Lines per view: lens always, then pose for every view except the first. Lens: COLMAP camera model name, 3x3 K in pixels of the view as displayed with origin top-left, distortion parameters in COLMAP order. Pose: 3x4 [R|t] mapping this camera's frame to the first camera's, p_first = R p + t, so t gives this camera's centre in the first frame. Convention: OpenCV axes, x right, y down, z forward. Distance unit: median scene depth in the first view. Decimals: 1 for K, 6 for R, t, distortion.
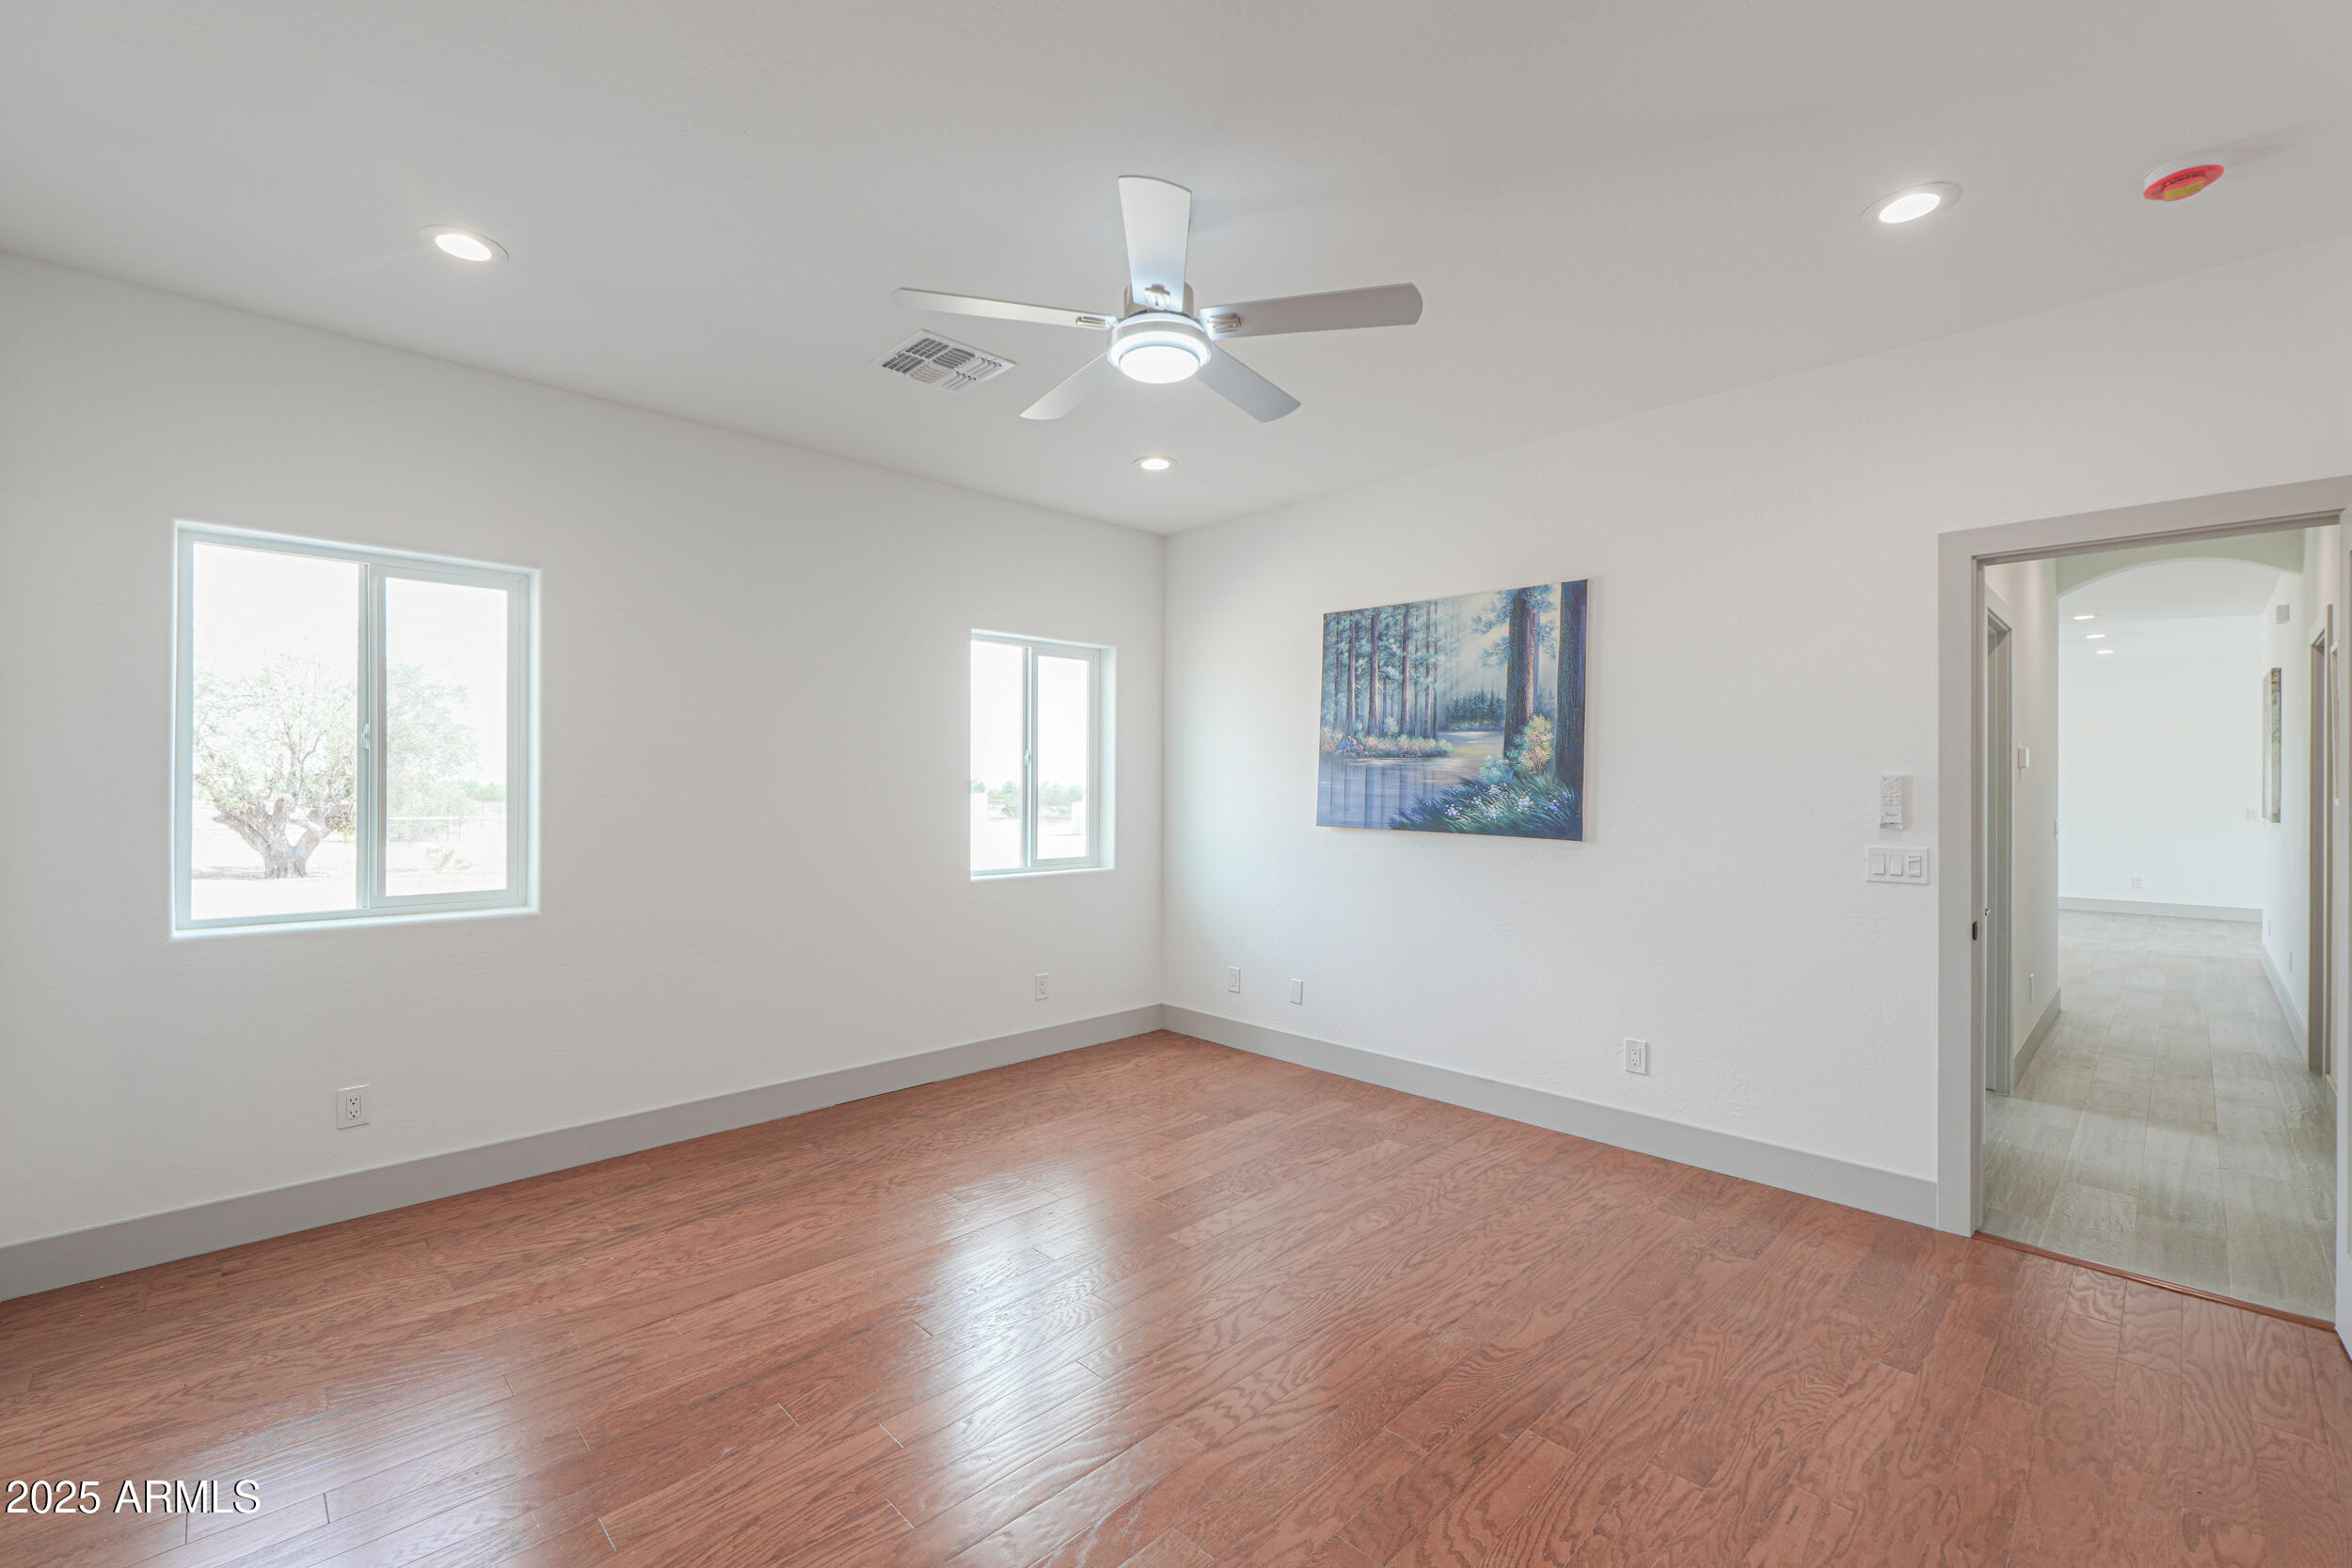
lens RADIAL K [[988.2, 0, 1200.4], [0, 988.2, 779.4], [0, 0, 1]] dist [0.001322, 0.000017]
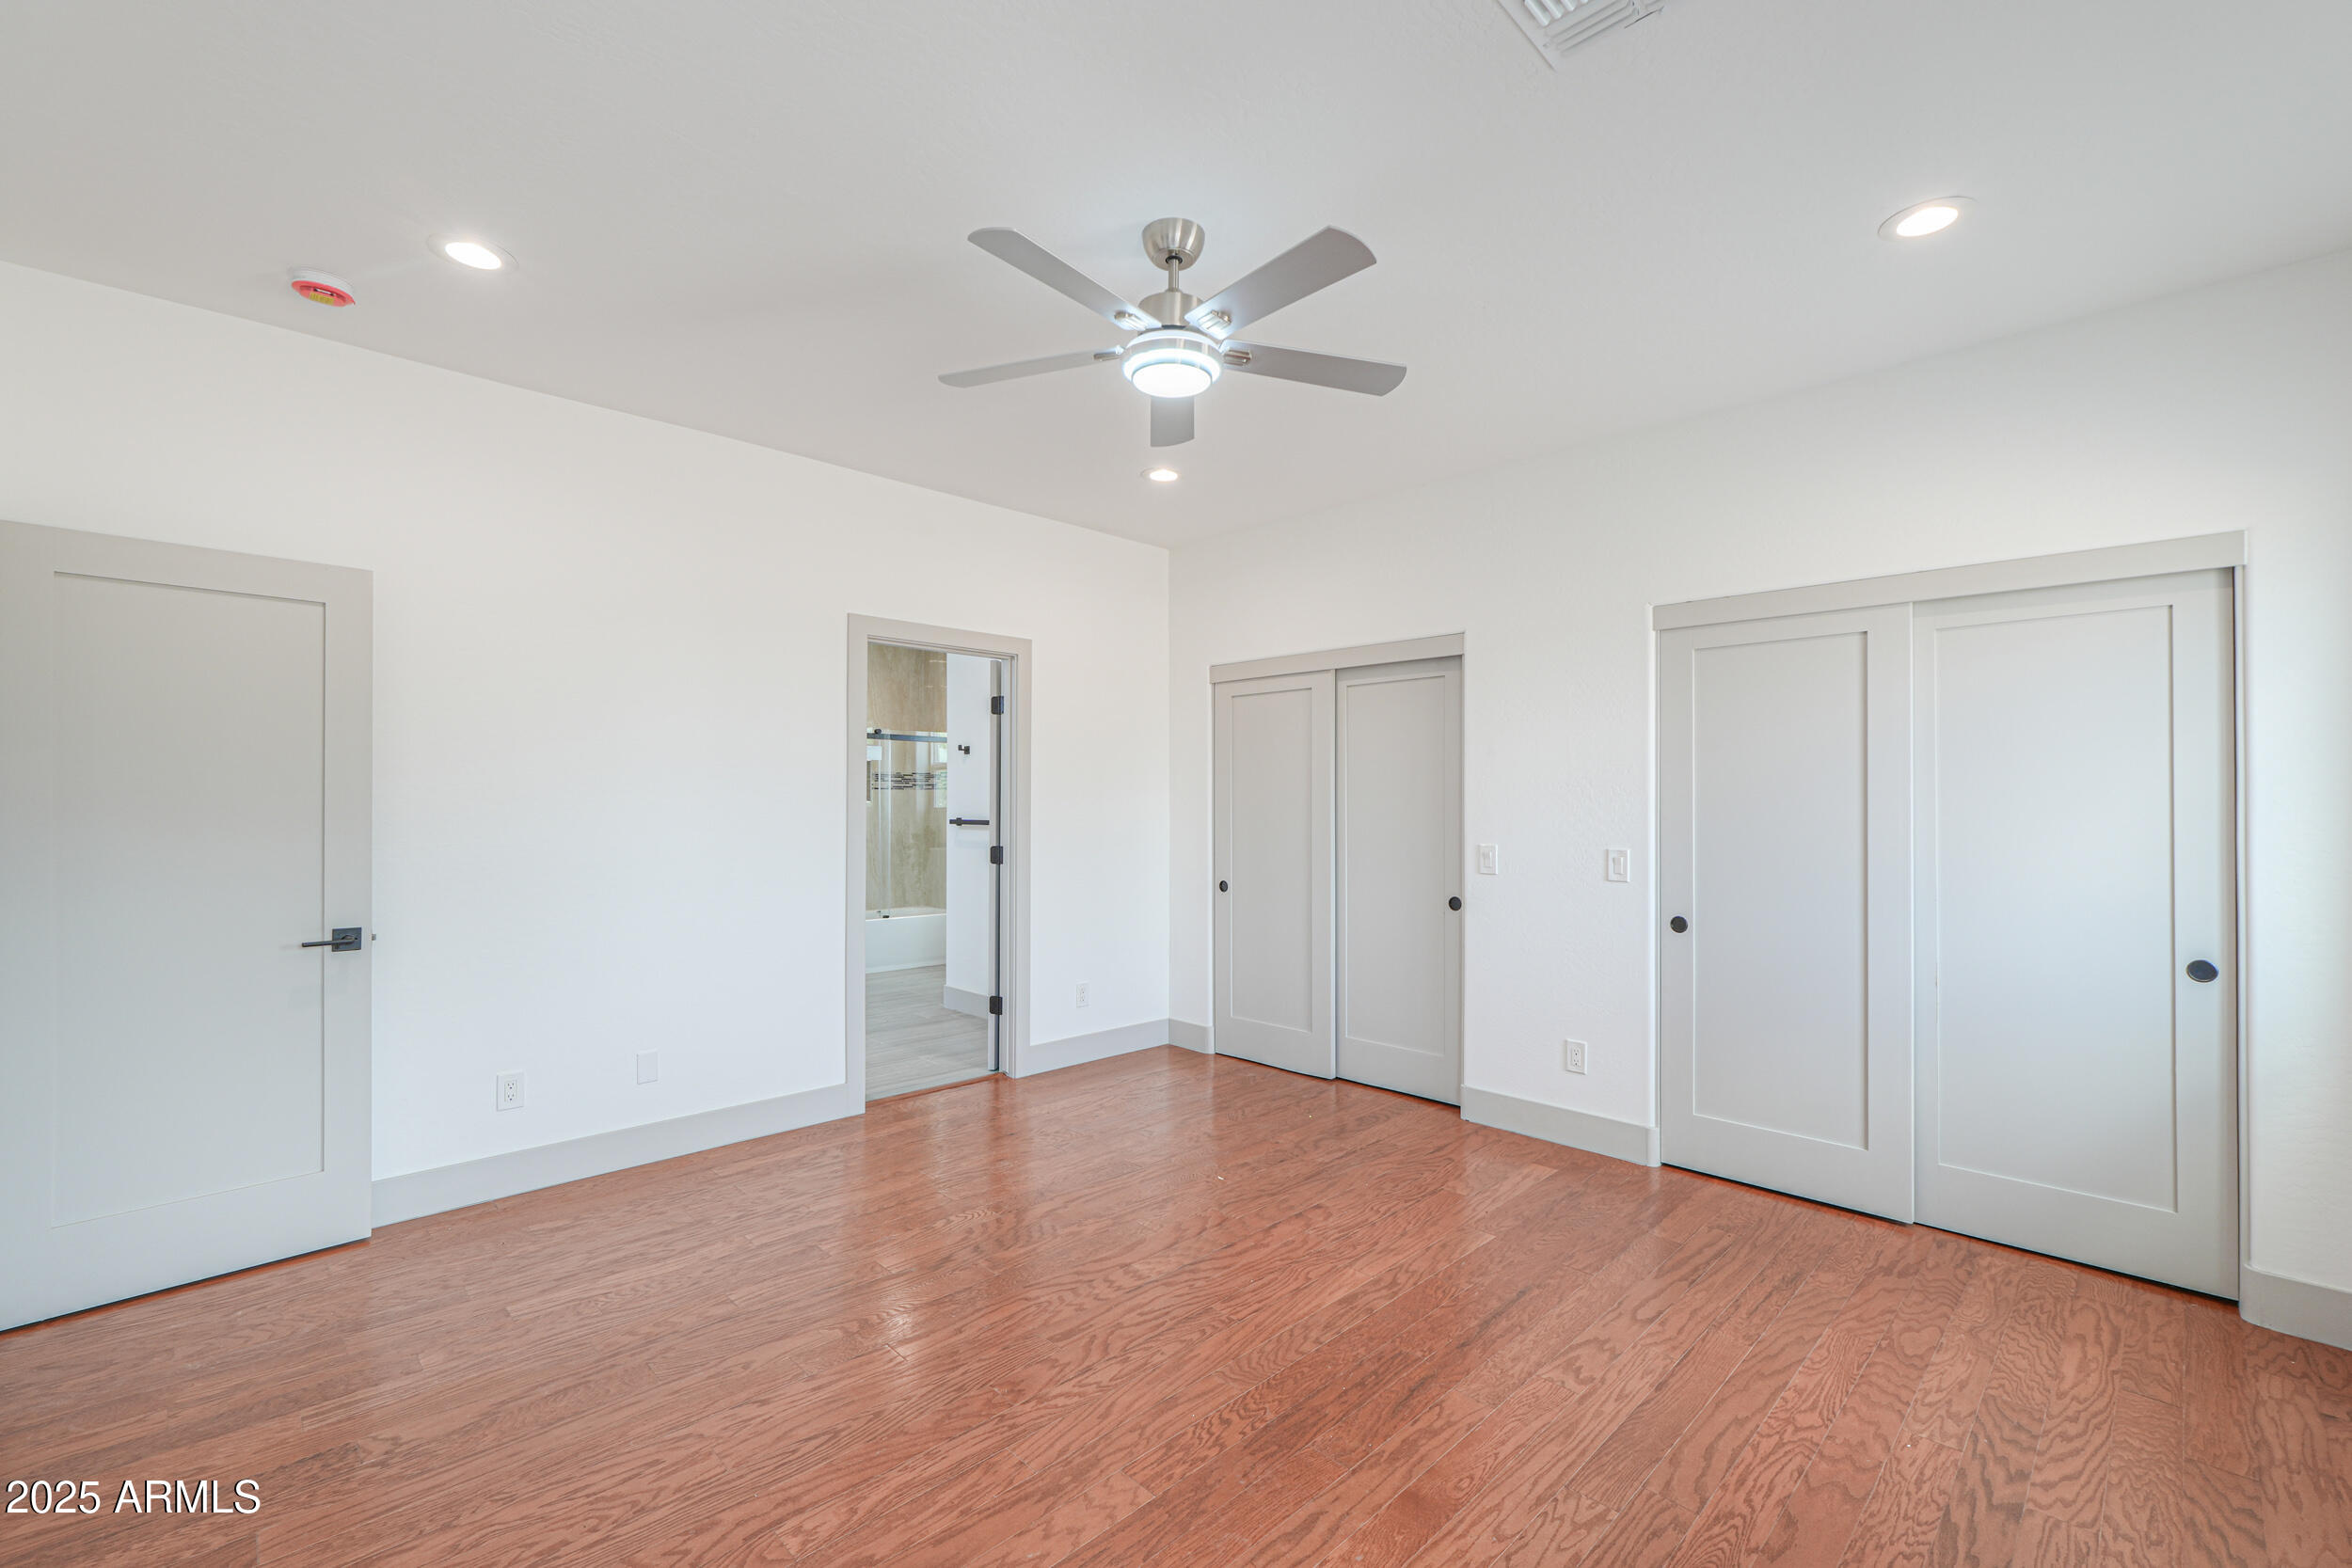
lens RADIAL K [[988.2, 0, 1200.4], [0, 988.2, 779.4], [0, 0, 1]] dist [0.001322, 0.000017]
pose [[-0.999973, -0.007246, 0.001199, -0.071921], [-0.007278, 0.999537, -0.029537, 0.015224], [-0.000984, -0.029545, -0.999563, 1.936685]]
